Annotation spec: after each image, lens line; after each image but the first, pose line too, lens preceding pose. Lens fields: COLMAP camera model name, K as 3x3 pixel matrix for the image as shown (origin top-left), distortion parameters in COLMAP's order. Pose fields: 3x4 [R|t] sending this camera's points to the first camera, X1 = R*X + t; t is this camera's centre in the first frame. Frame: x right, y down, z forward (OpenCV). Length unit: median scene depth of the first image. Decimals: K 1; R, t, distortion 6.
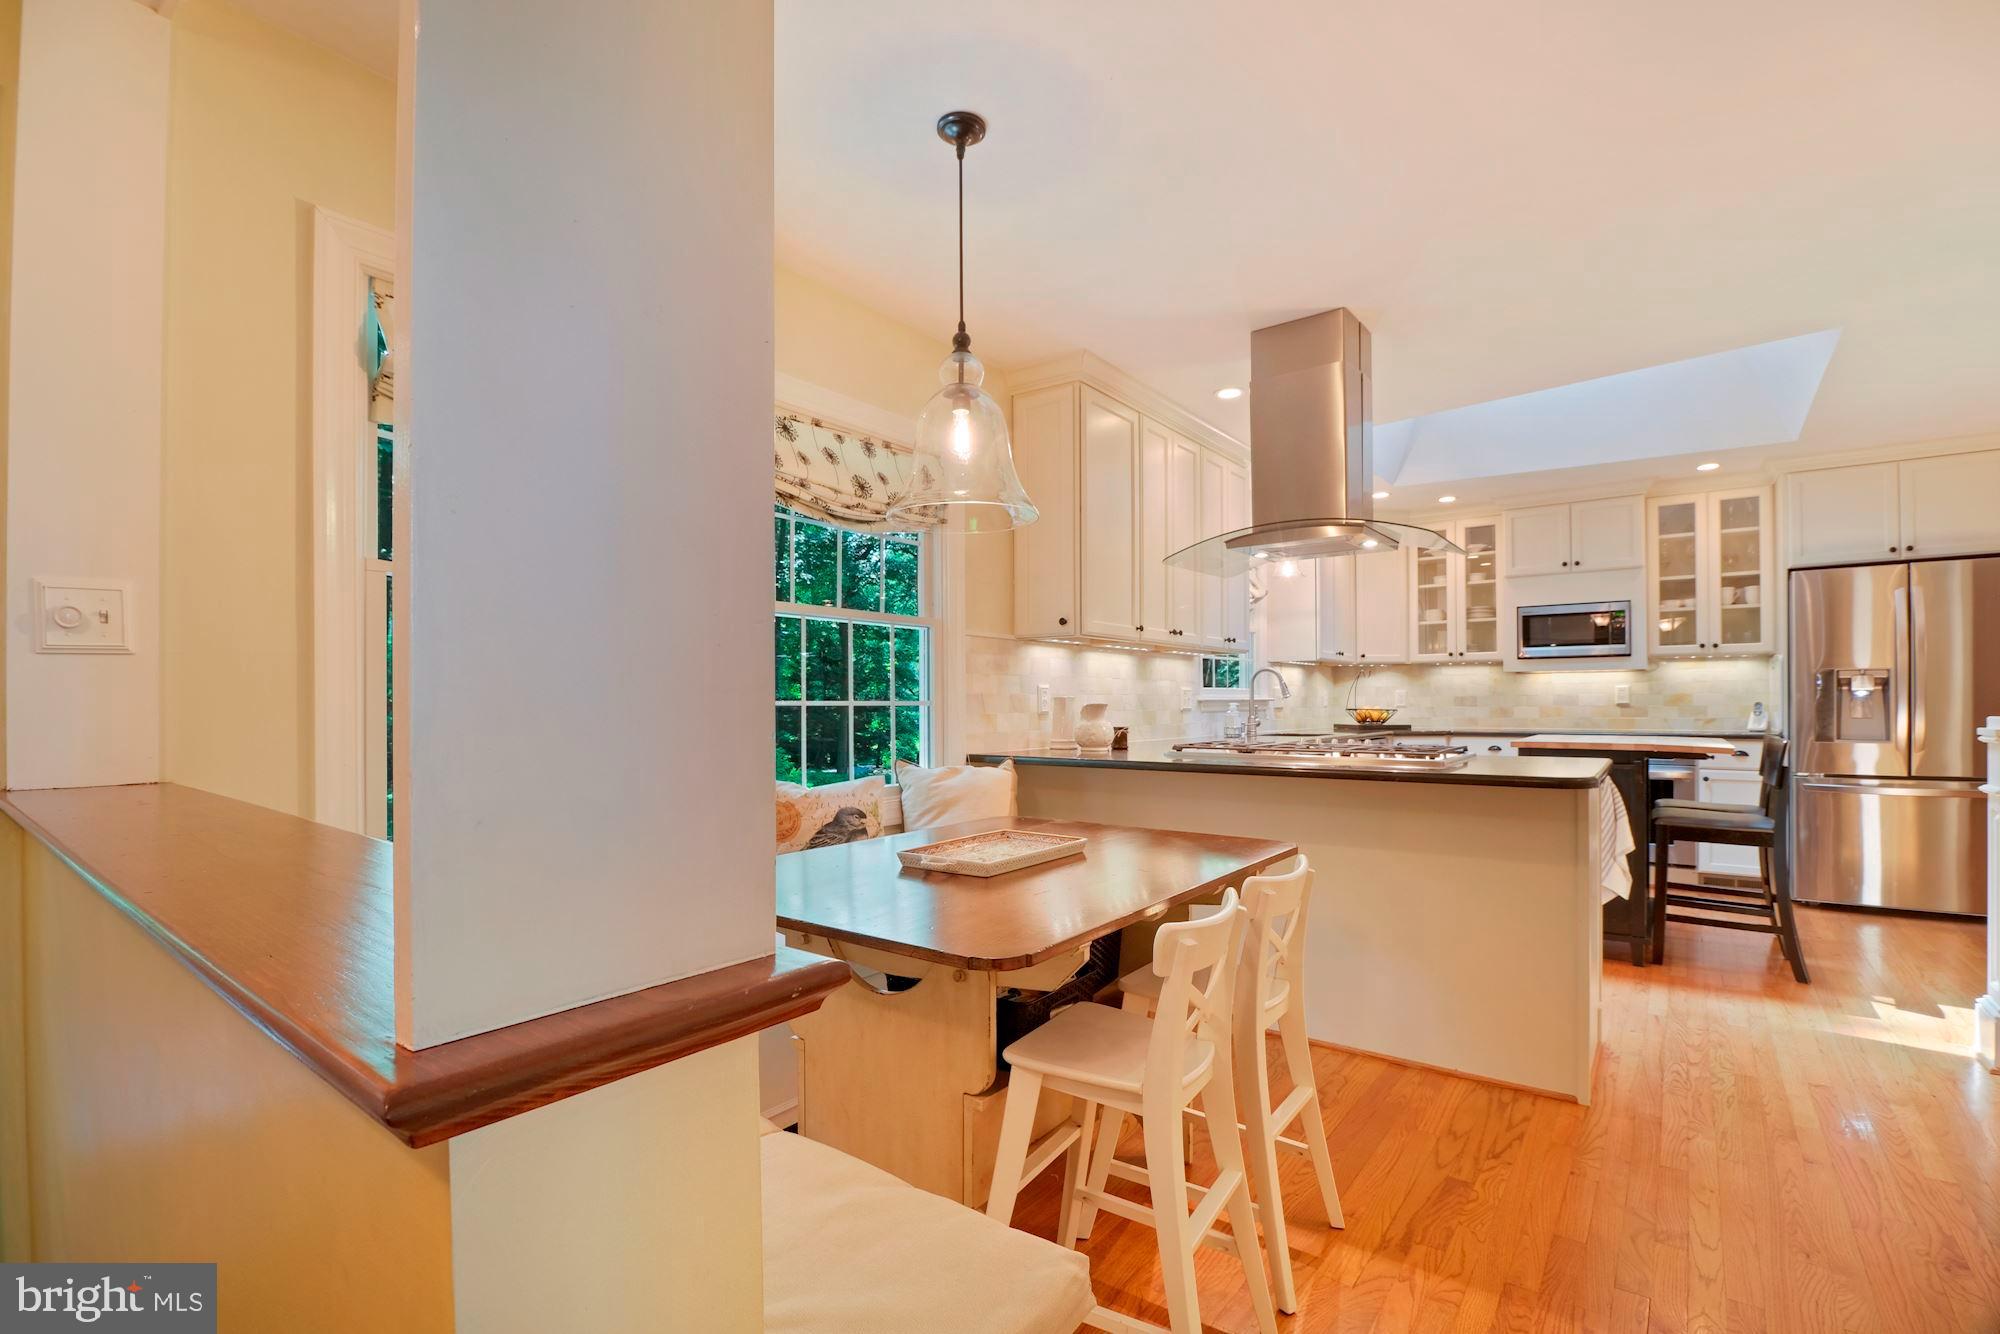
lens RADIAL K [[904.6, 0, 989.1], [0, 904.6, 698.5], [0, 0, 1]] dist [-0.001236, -0.010588]
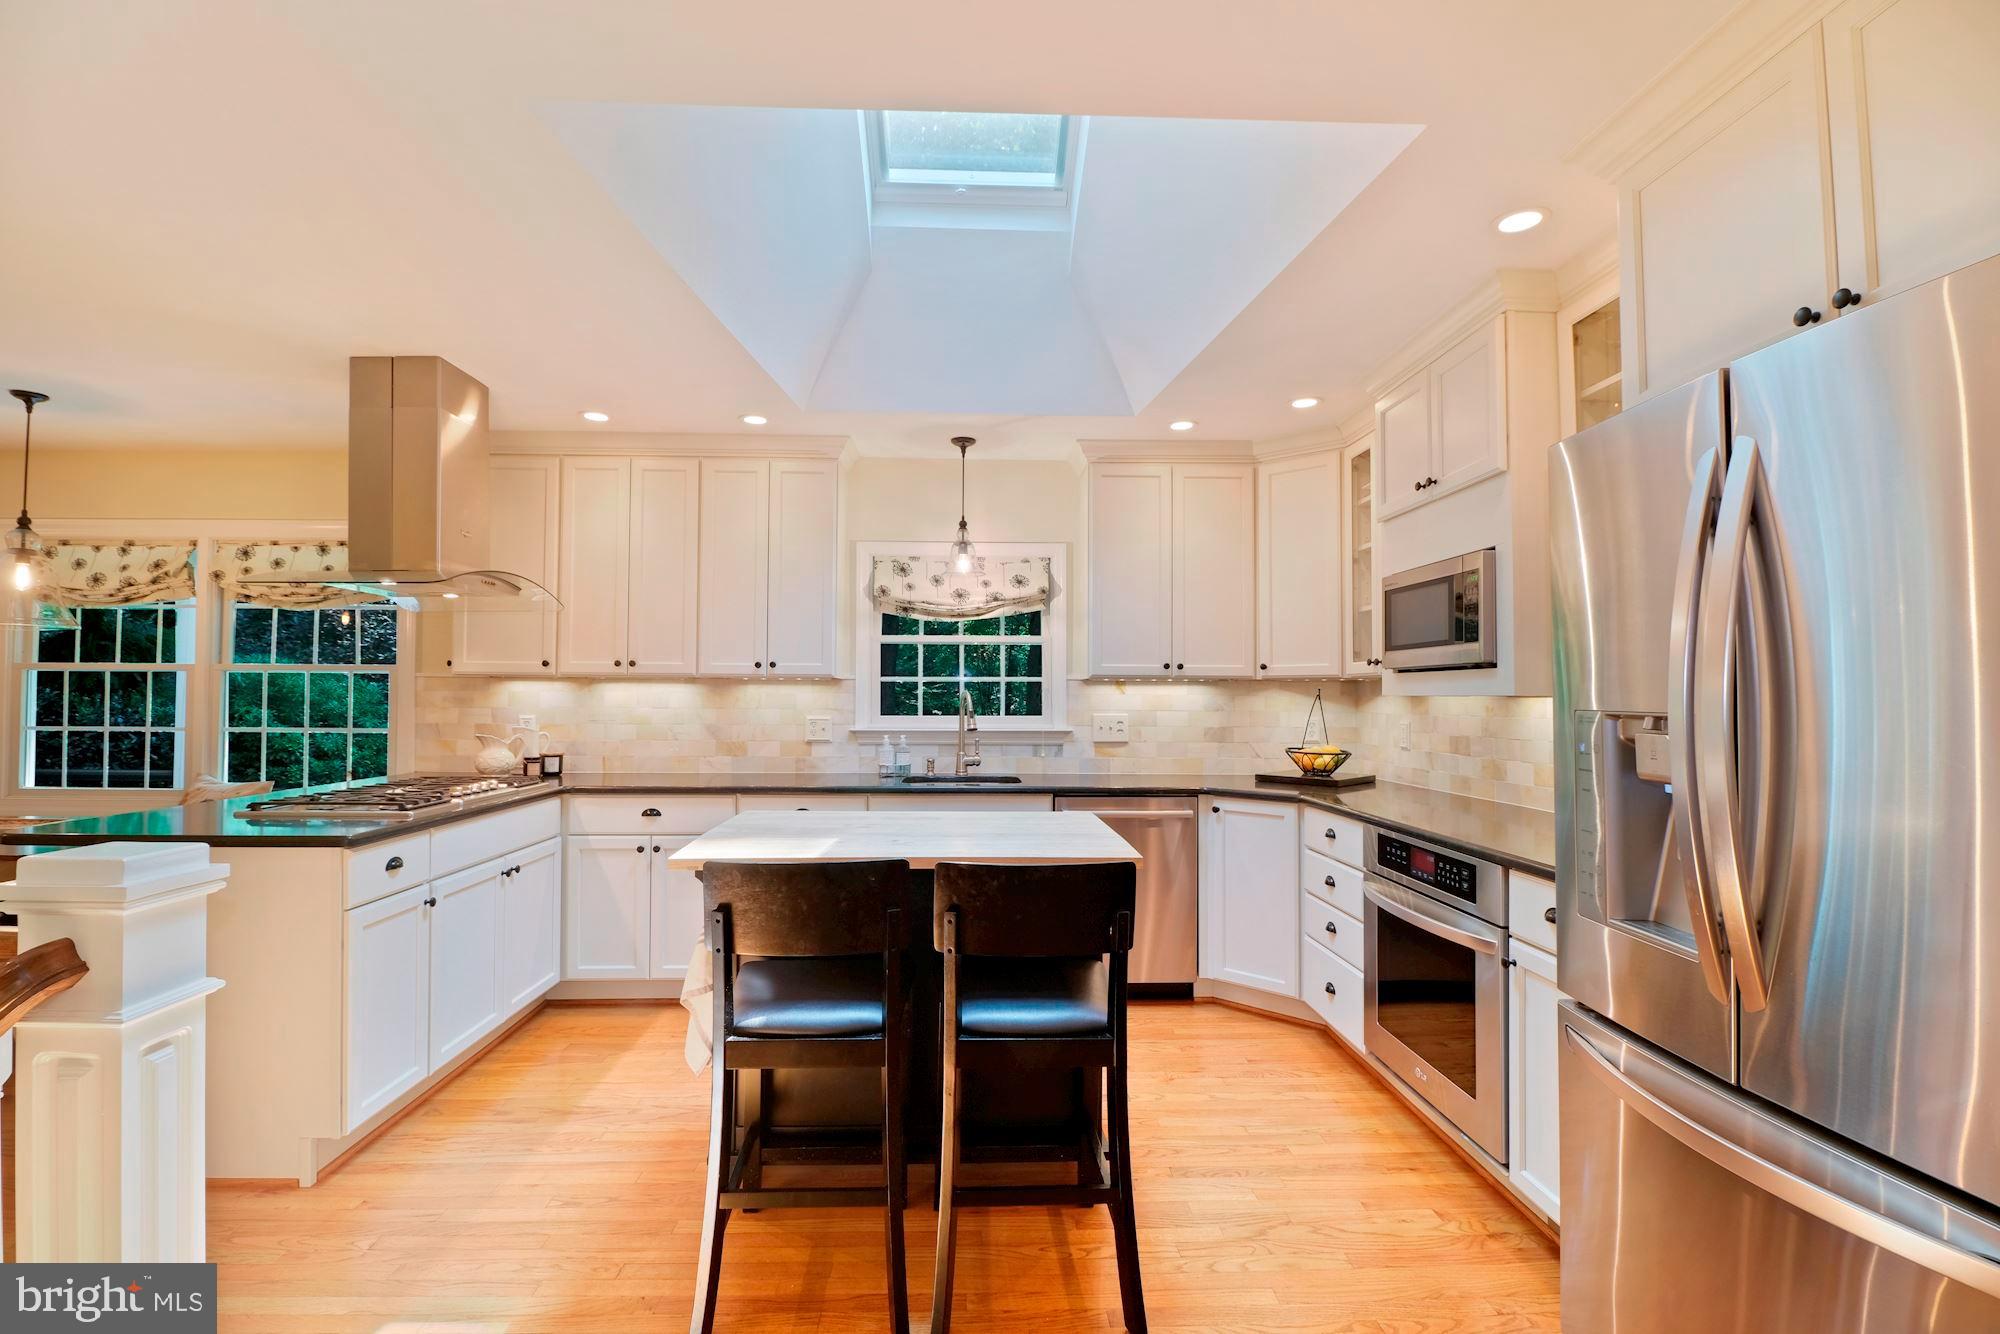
lens RADIAL K [[900.0, 0, 992.9], [0, 900.0, 673.1], [0, 0, 1]] dist [0.000074, -0.018839]
pose [[0.641007, -0.012000, -0.767441, 0.864462], [-0.004373, 0.999804, -0.019286, -0.032694], [0.767522, 0.015719, 0.640829, 0.489075]]
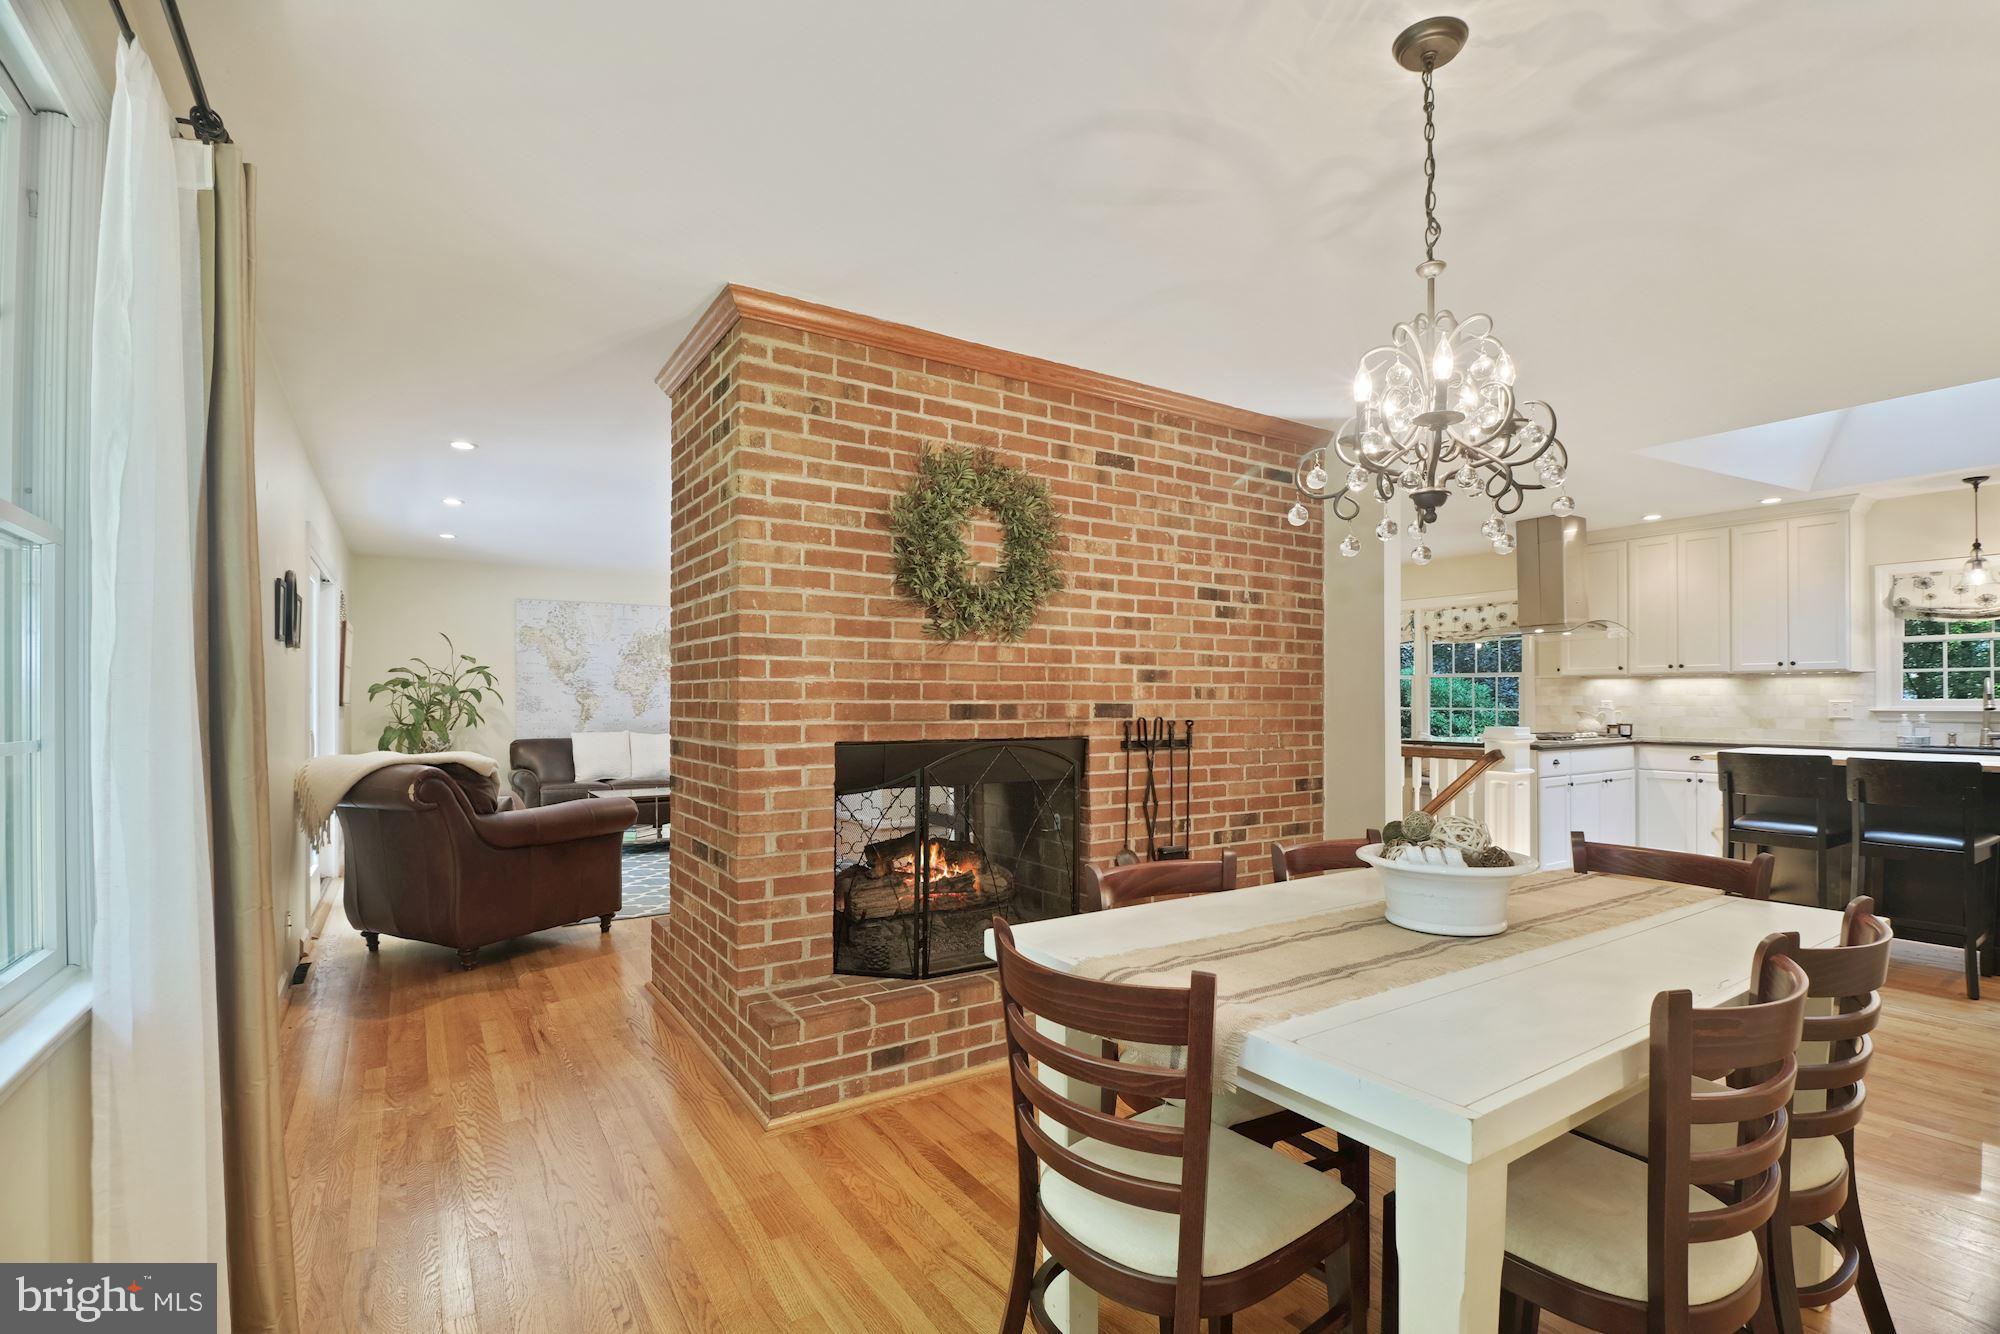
lens RADIAL K [[904.6, 0, 989.1], [0, 904.6, 698.5], [0, 0, 1]] dist [-0.001236, -0.010588]
pose [[-0.335737, 0.003656, -0.941949, 1.466524], [0.007273, 0.999973, 0.001288, -0.020388], [0.941928, -0.006419, -0.335755, 0.295479]]
